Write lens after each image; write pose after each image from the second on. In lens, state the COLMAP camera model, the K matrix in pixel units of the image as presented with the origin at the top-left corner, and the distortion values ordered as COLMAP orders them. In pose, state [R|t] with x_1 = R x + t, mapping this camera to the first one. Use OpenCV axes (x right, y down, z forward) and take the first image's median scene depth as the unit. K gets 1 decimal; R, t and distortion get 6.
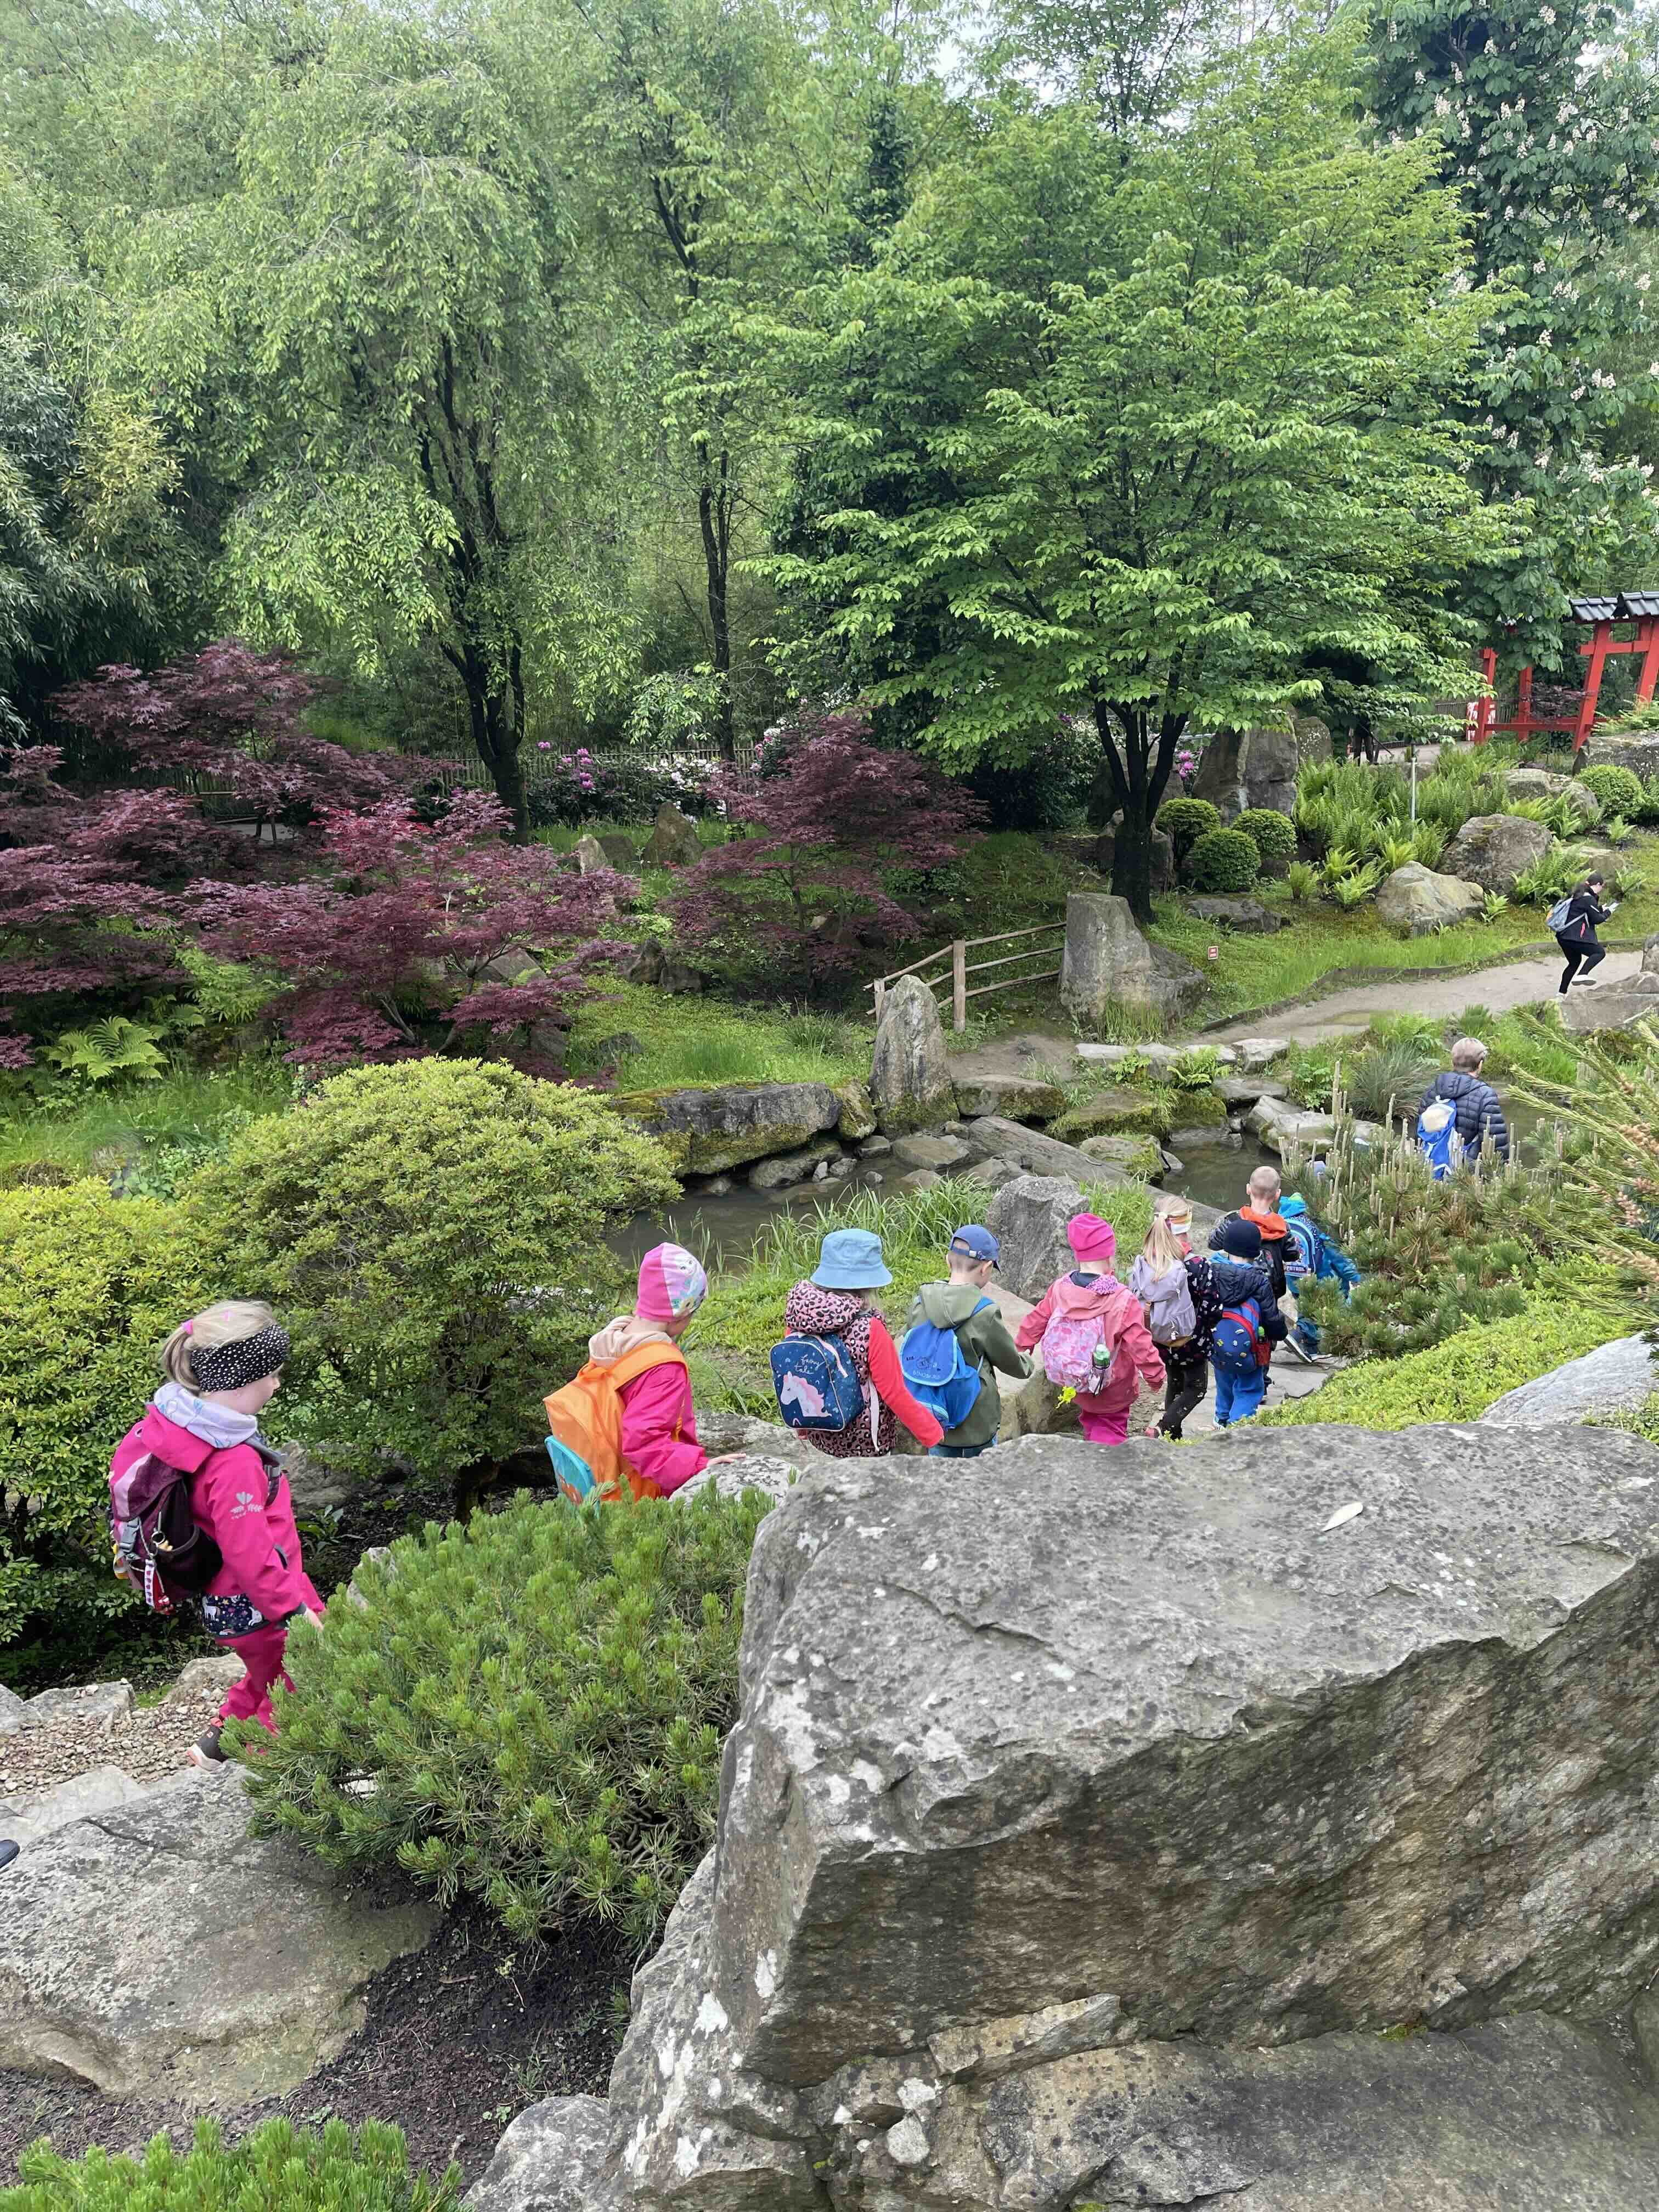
lens RADIAL K [[1673.7, 0, 847.6], [0, 1673.7, 1125.9], [0, 0, 1]] dist [0.078473, -0.102286]
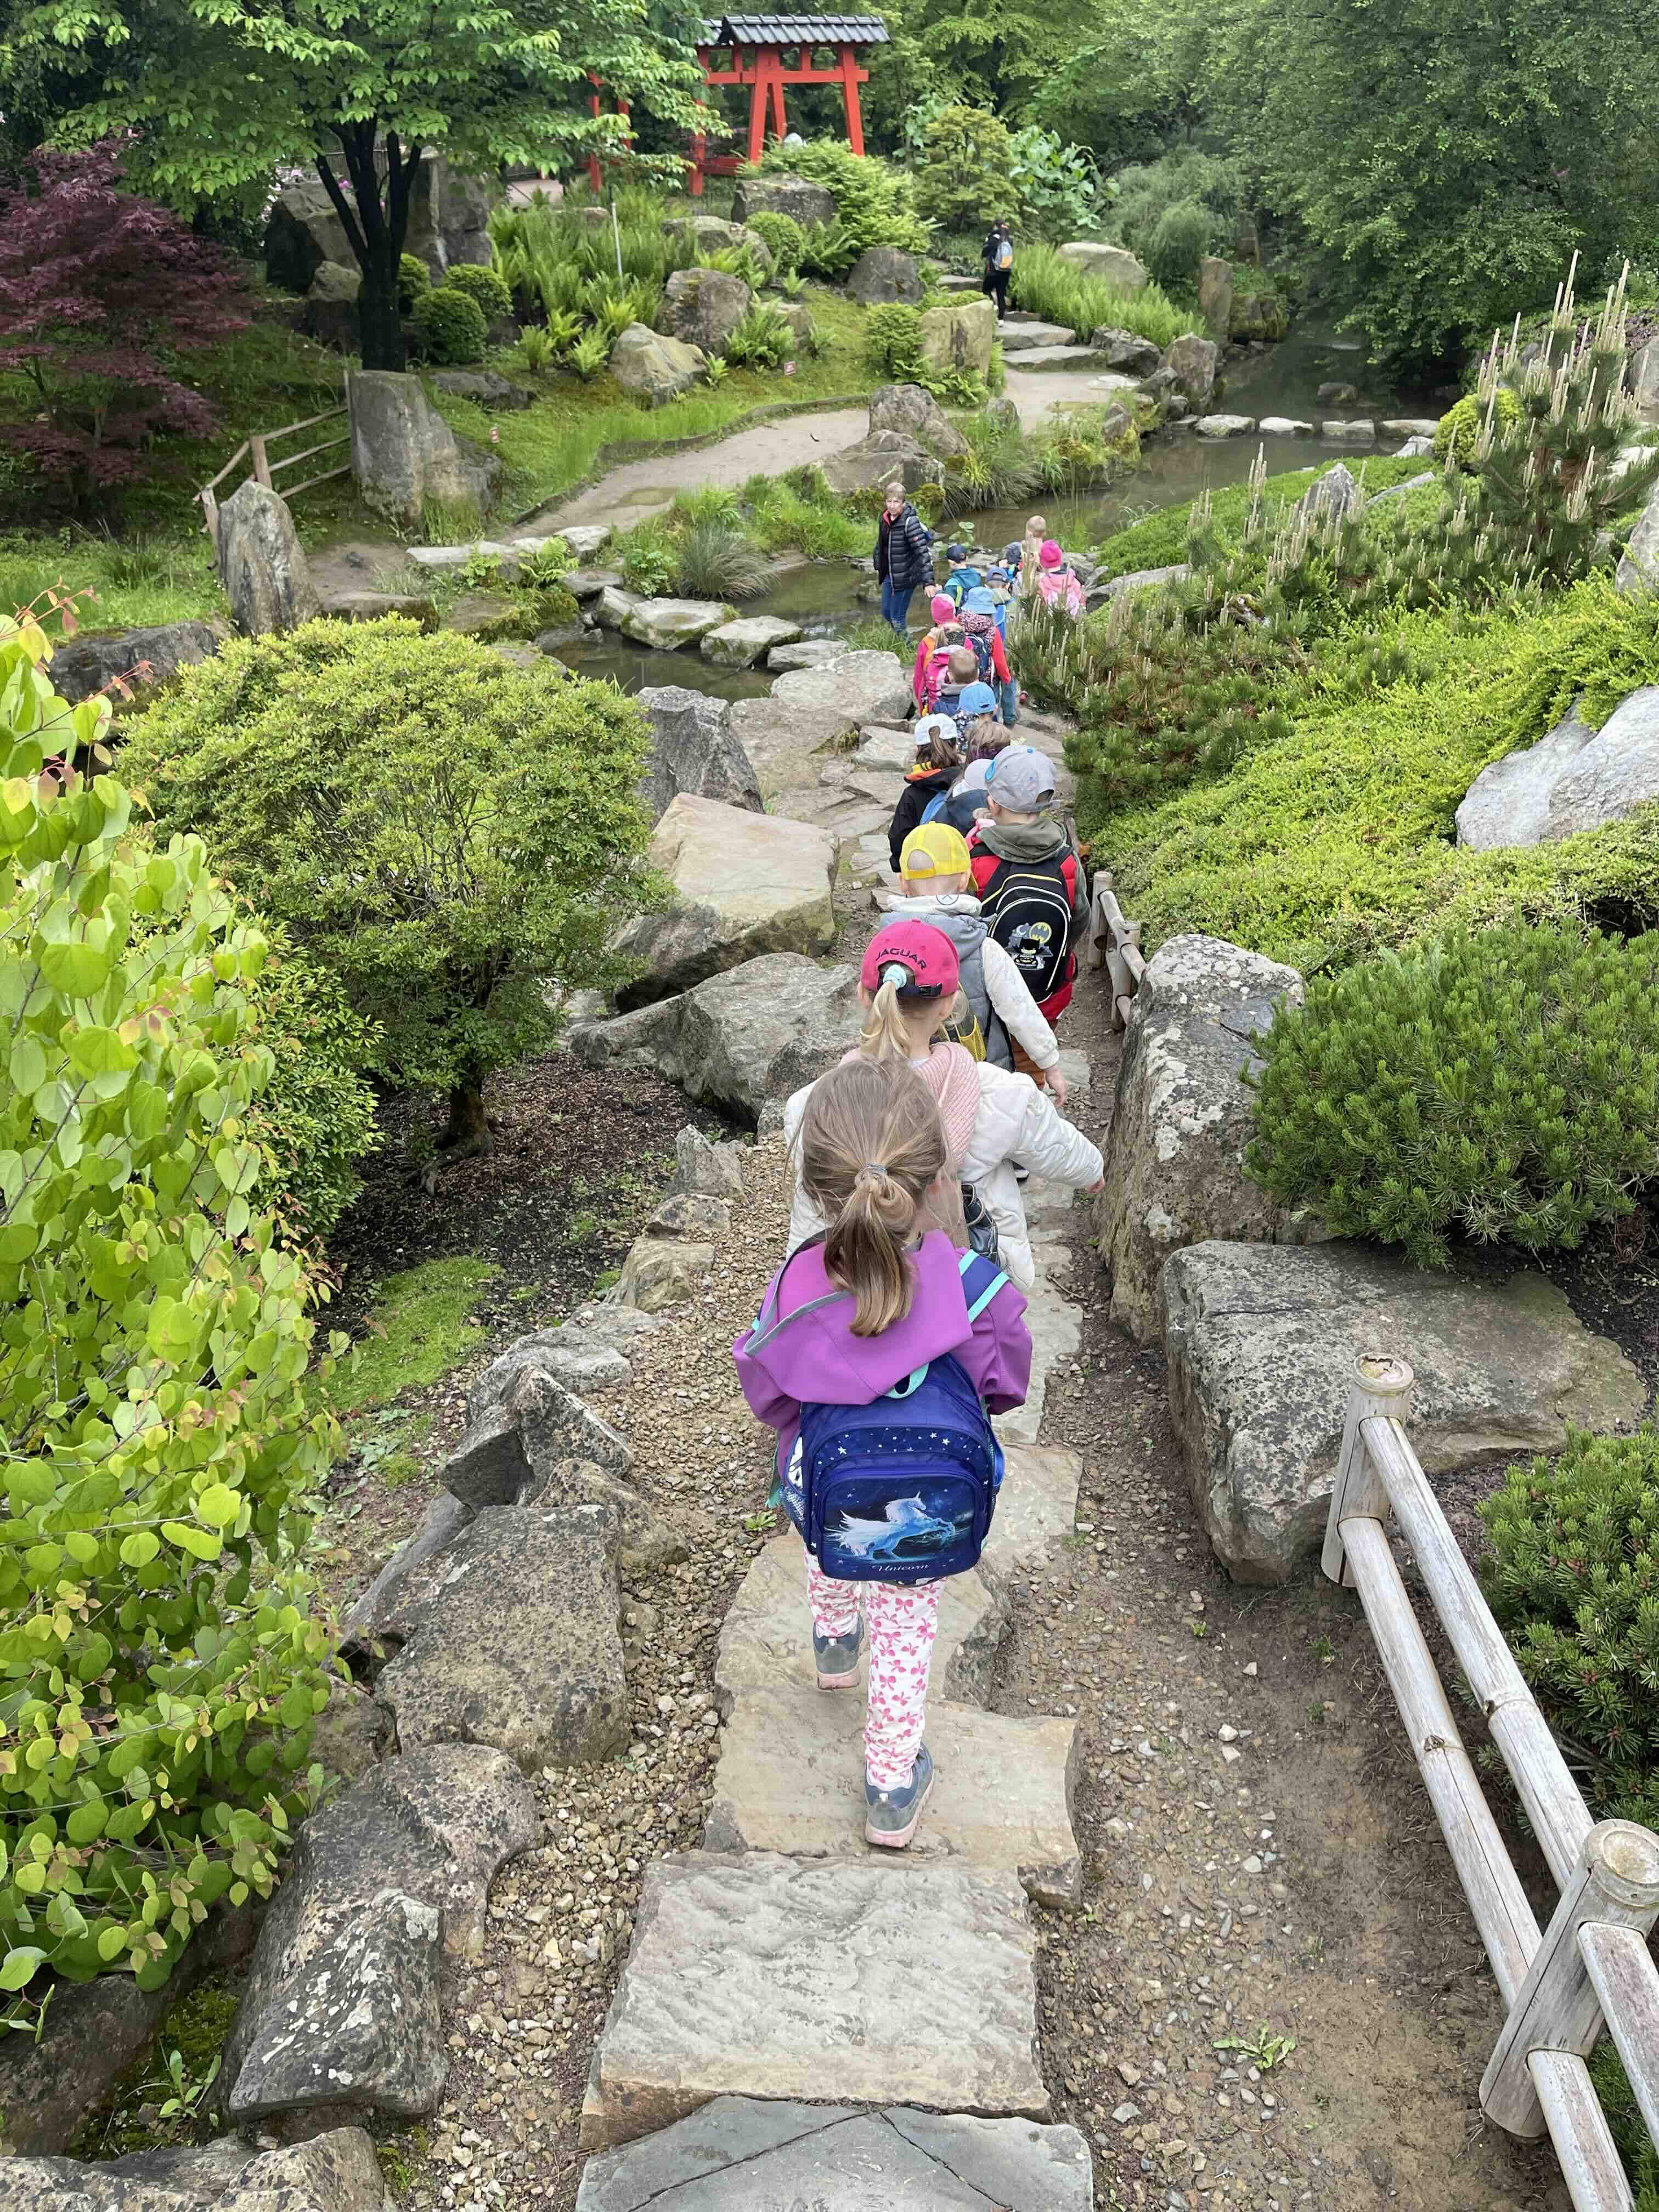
lens RADIAL K [[1673.7, 0, 832.4], [0, 1673.7, 1112.4], [0, 0, 1]] dist [0.078473, -0.102286]
pose [[0.848351, -0.251932, 0.465650, -0.146675], [0.112795, 0.945338, 0.305962, -0.011428], [-0.517279, -0.207040, 0.830396, 0.029458]]
